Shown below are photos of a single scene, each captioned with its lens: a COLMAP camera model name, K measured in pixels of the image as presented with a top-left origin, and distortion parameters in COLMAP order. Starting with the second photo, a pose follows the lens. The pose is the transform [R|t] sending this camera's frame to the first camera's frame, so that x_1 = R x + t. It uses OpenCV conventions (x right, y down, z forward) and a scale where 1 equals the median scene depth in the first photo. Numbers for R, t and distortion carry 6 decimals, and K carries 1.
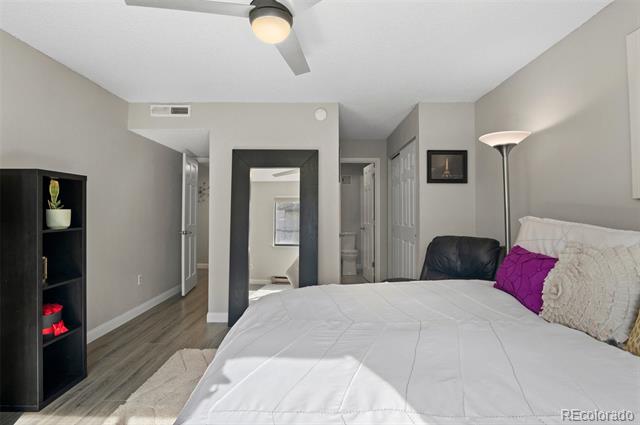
lens RADIAL K [[318.9, 0, 321.5], [0, 318.9, 209.0], [0, 0, 1]] dist [-0.011834, -0.000069]
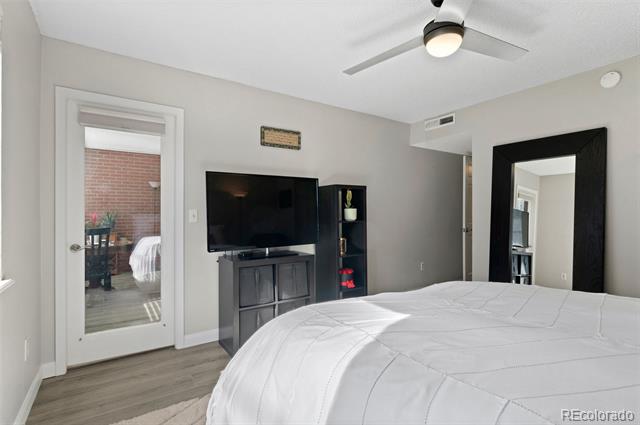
lens RADIAL K [[313.6, 0, 320.5], [0, 313.6, 218.8], [0, 0, 1]] dist [-0.003031, 0.000044]
pose [[0.560161, 0.008309, -0.828342, 0.250081], [0.013674, 0.999721, 0.019275, 0.012894], [0.828271, -0.022123, 0.559891, 0.002002]]
